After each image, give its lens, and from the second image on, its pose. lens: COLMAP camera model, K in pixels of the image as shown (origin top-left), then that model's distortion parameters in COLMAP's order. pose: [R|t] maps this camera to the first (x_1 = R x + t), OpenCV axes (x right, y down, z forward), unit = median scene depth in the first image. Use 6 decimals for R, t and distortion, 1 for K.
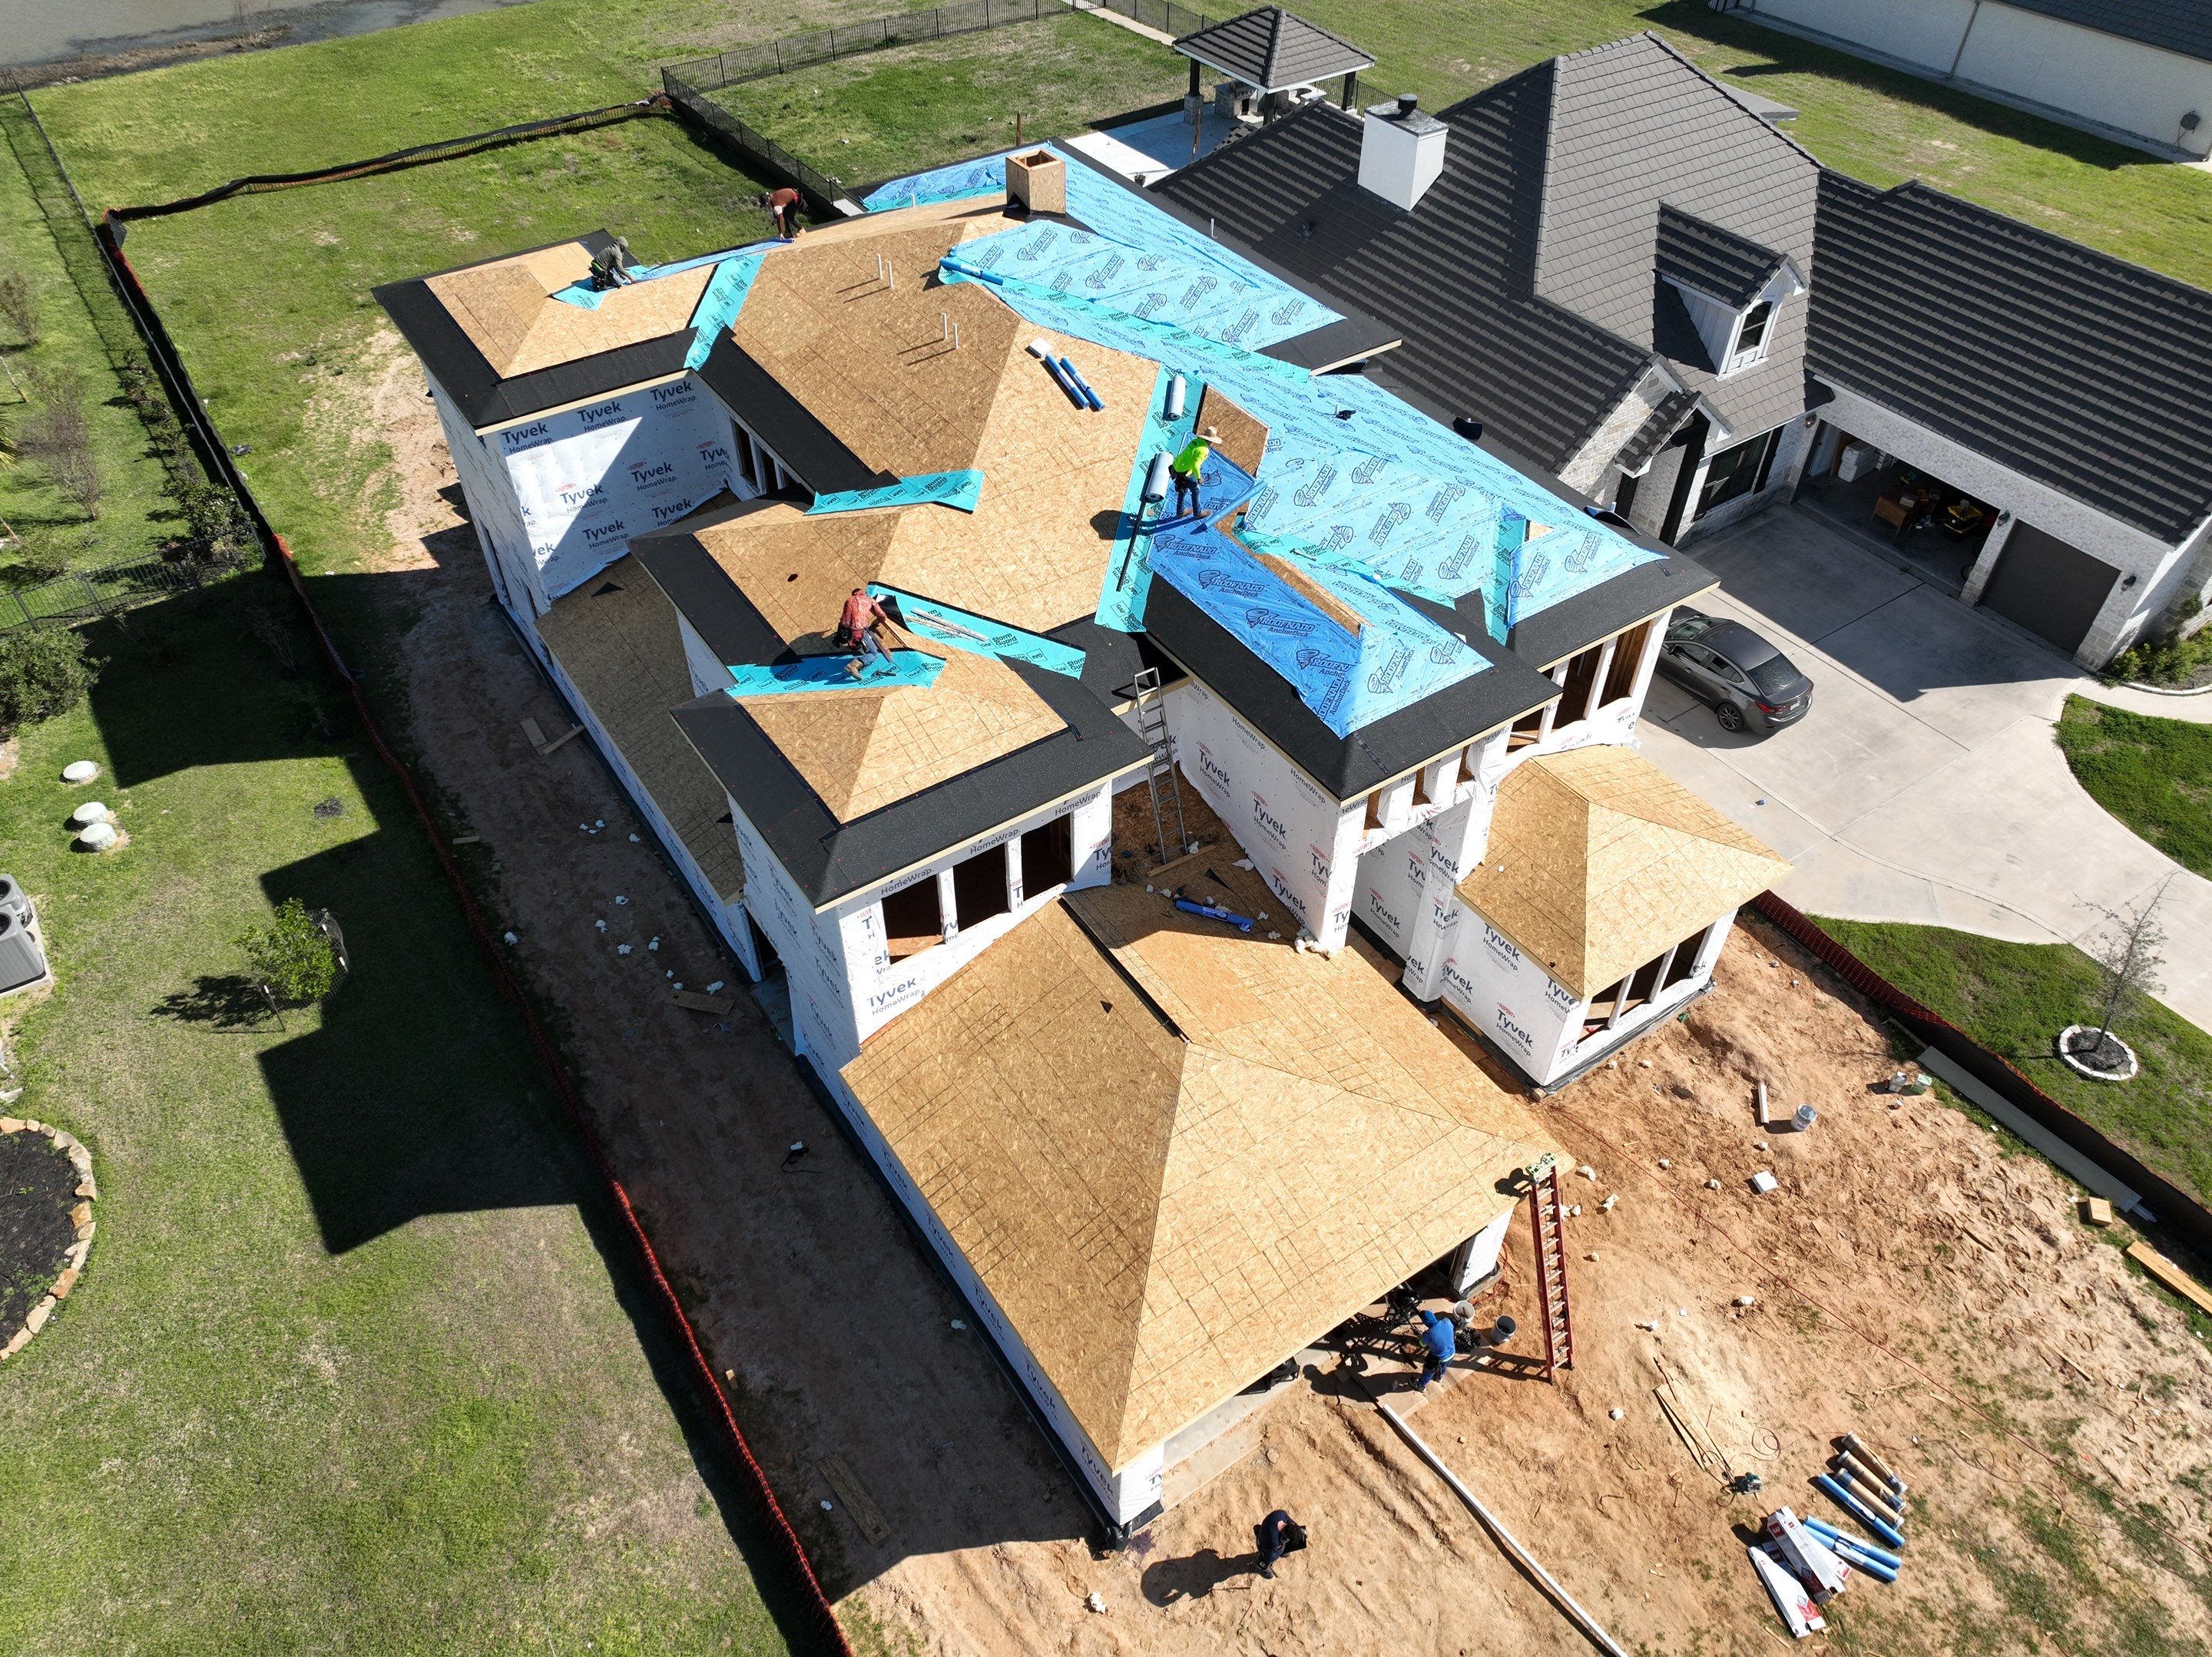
lens RADIAL K [[1555.5, 0, 1101.4], [0, 1555.5, 825.2], [0, 0, 1]] dist [-0.004762, 0.020641]
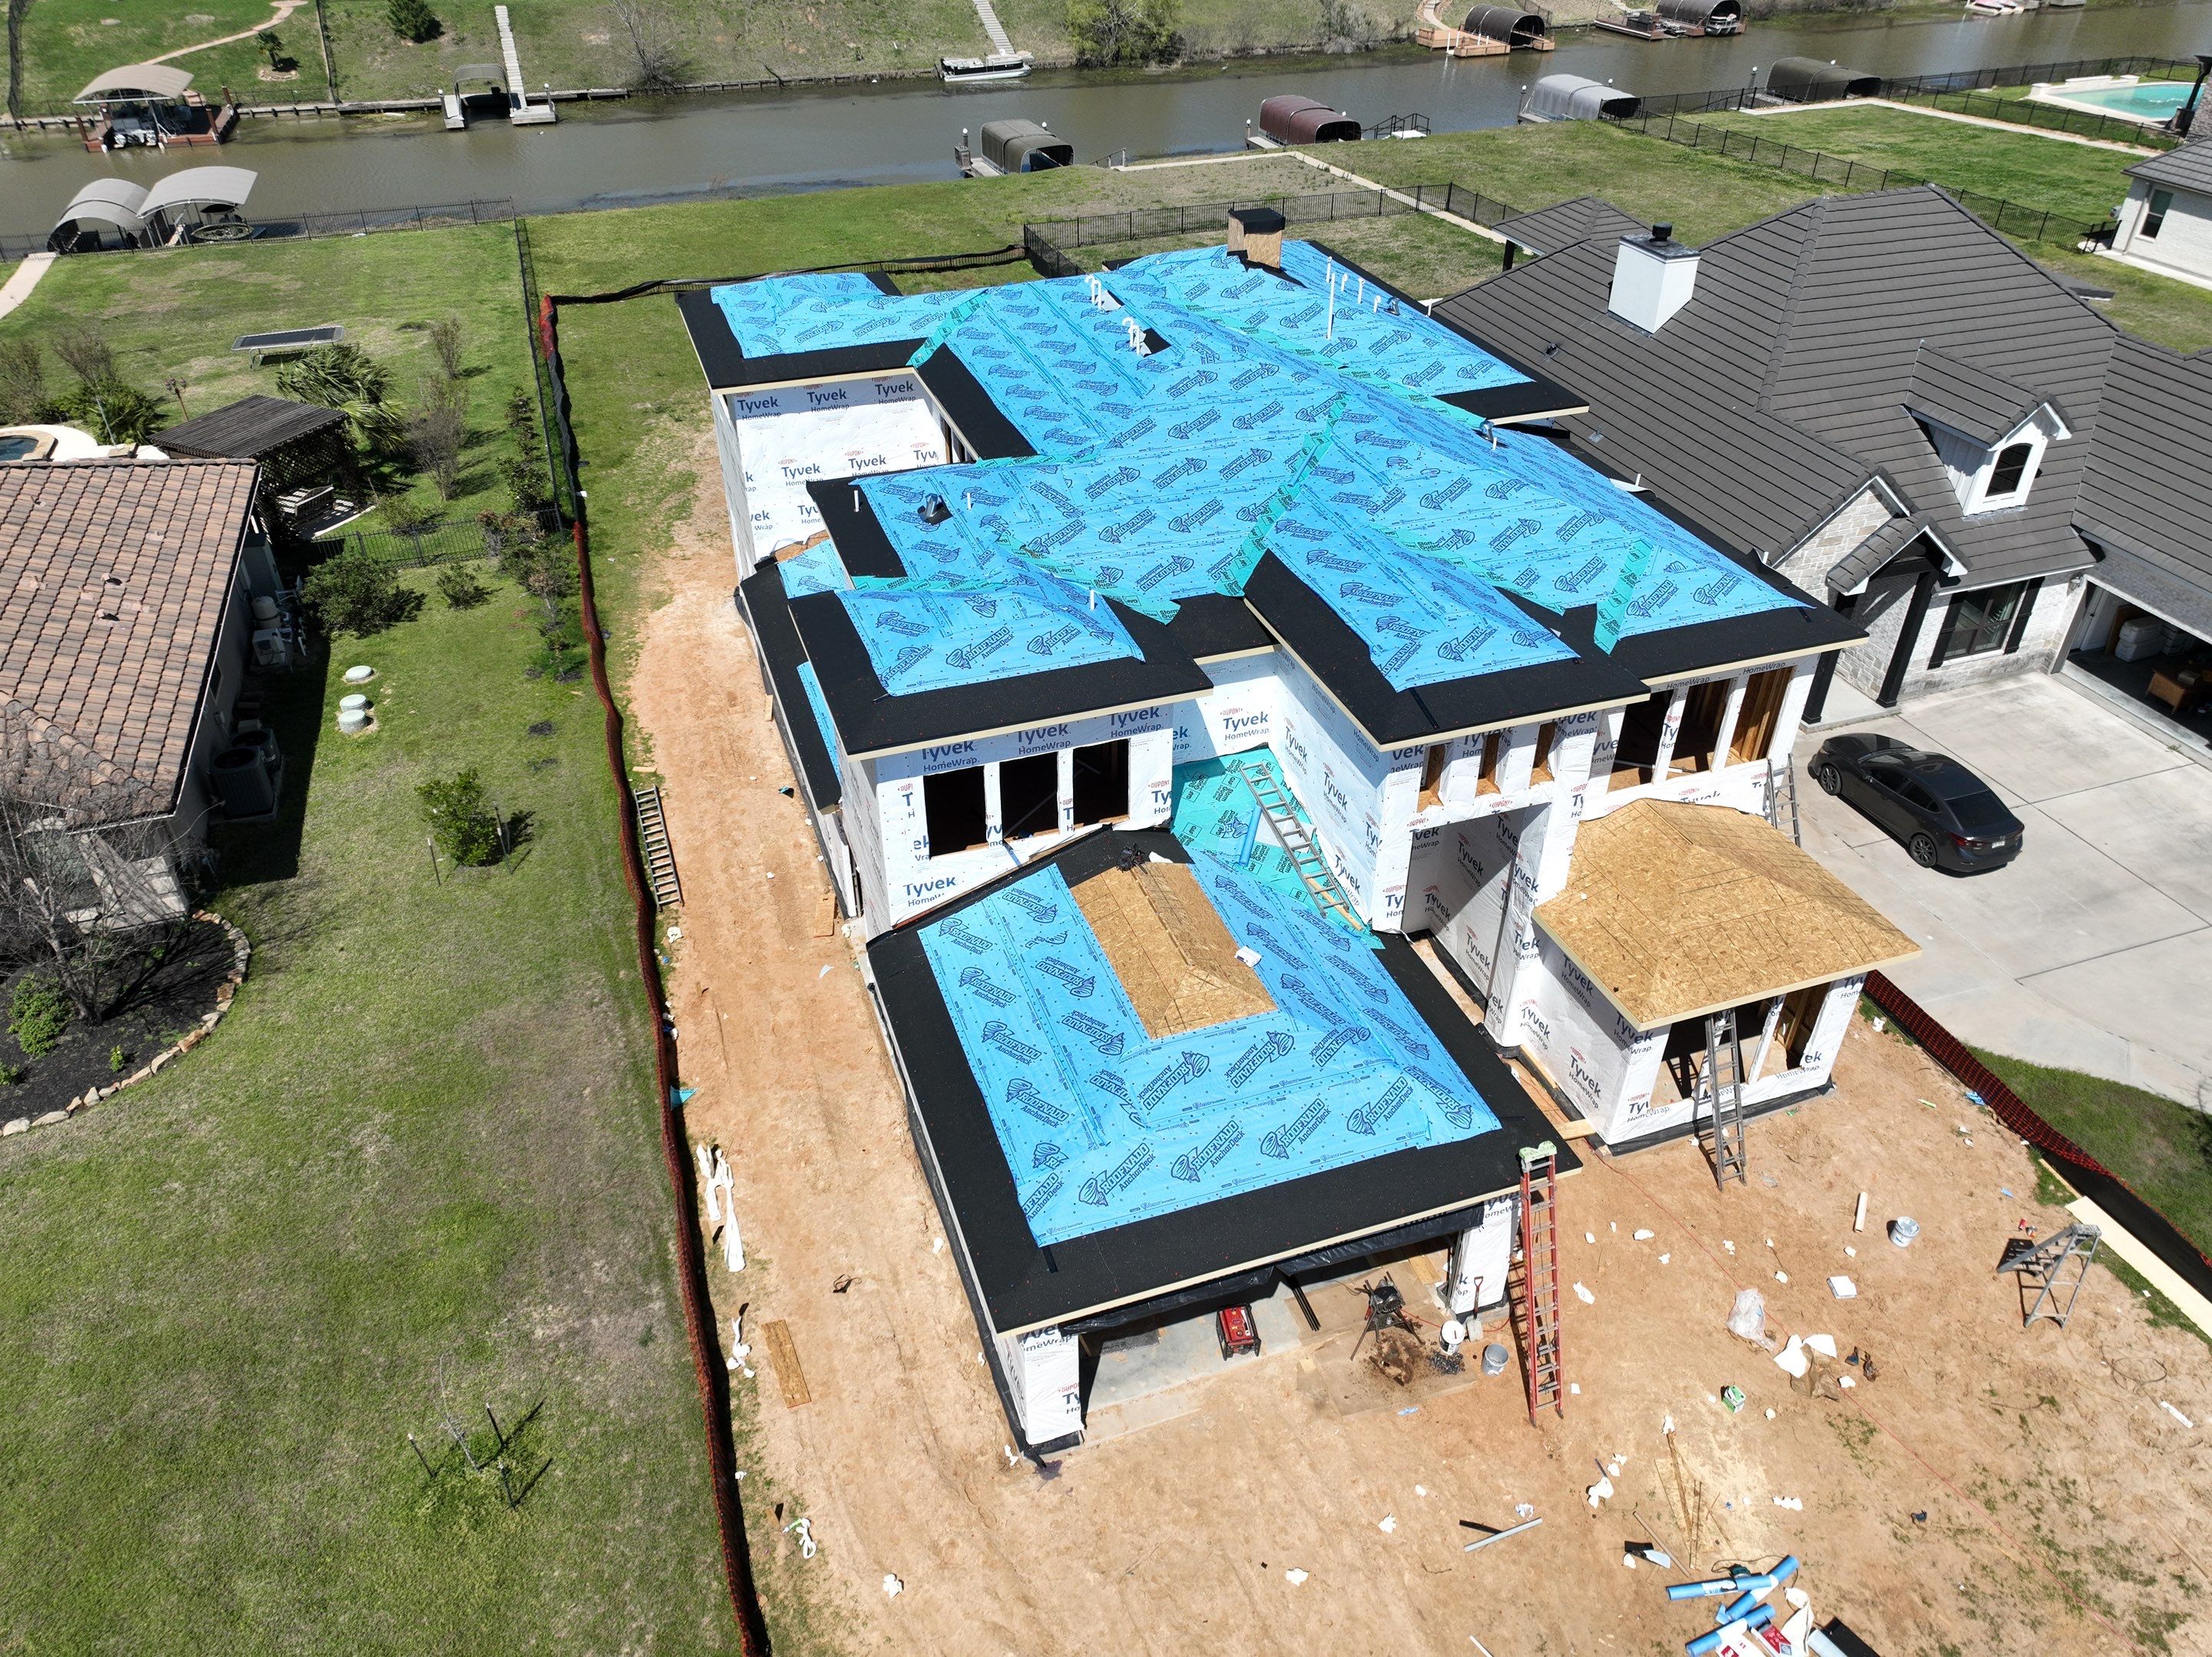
lens RADIAL K [[1555.5, 0, 1102.9], [0, 1555.5, 824.6], [0, 0, 1]] dist [-0.004762, 0.020641]
pose [[0.966192, 0.146490, -0.212165, 0.157334], [-0.176945, 0.975271, -0.132426, 0.153874], [0.187519, 0.165490, 0.968220, 0.016052]]
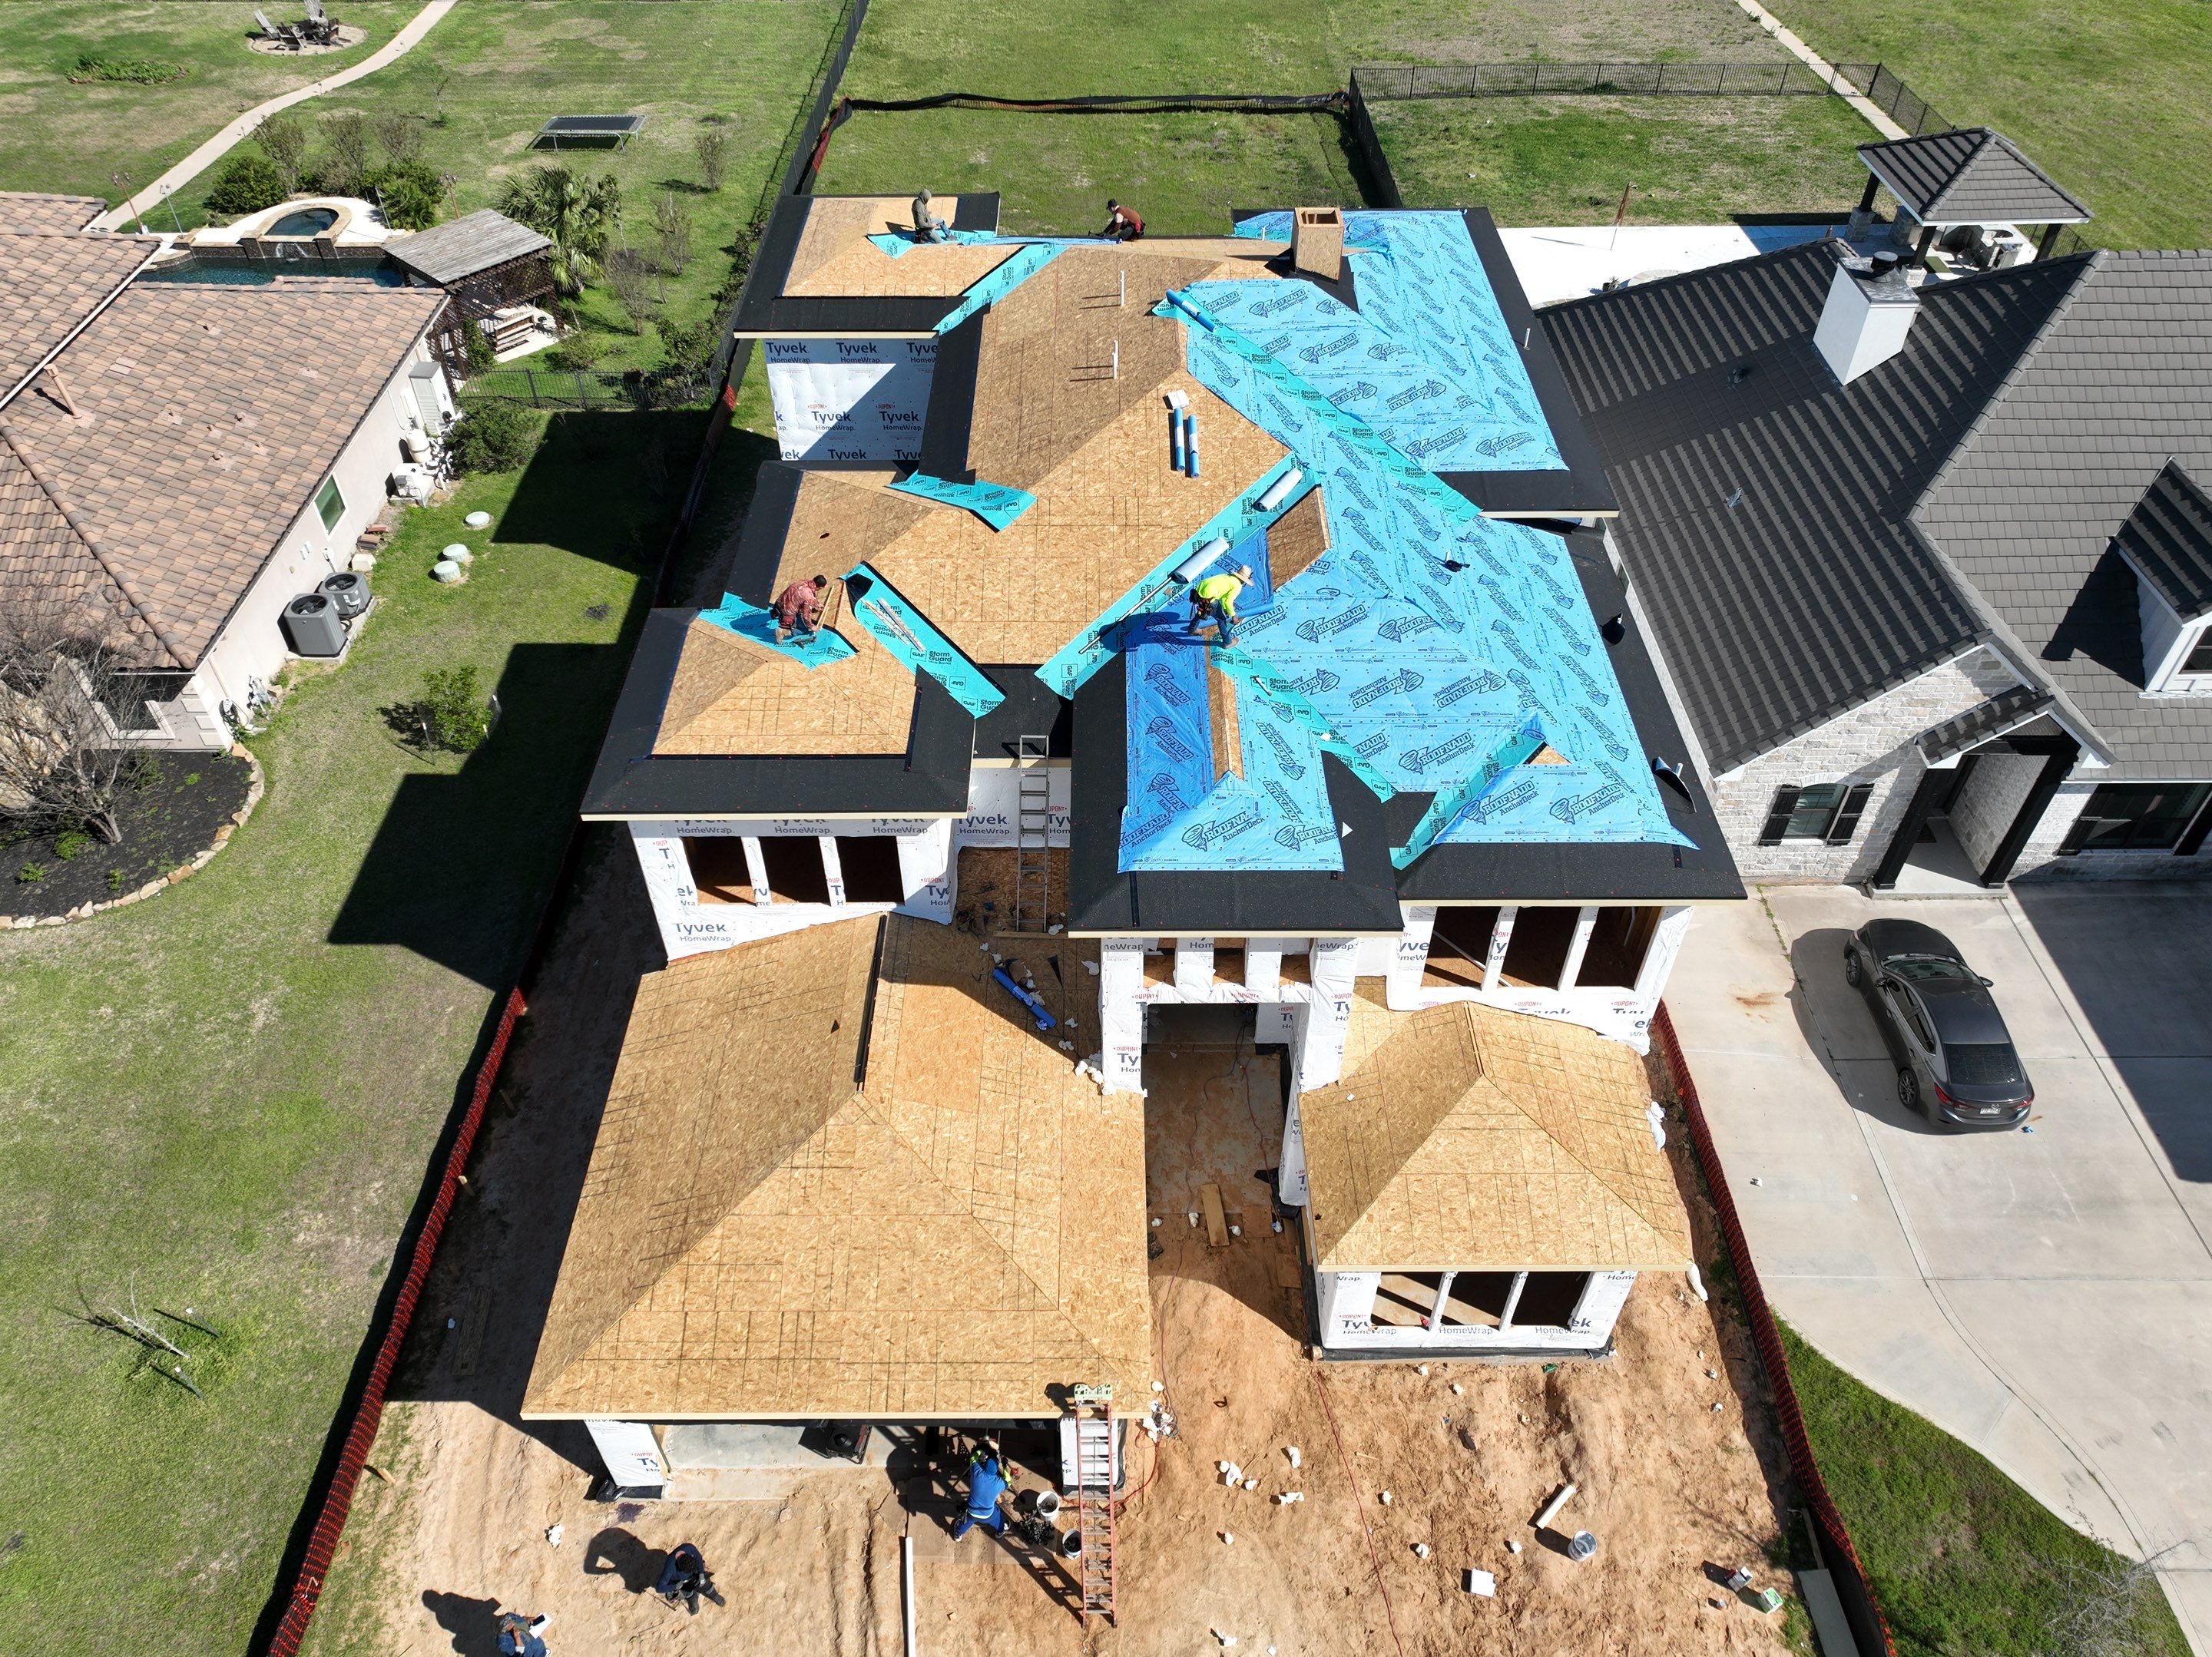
lens RADIAL K [[1555.5, 0, 1102.0], [0, 1555.5, 824.2], [0, 0, 1]] dist [-0.004762, 0.020641]
pose [[0.829916, 0.384069, -0.404637, 0.410644], [-0.384957, 0.919202, 0.082926, -0.124901], [0.403793, 0.086947, 0.910710, 0.120401]]
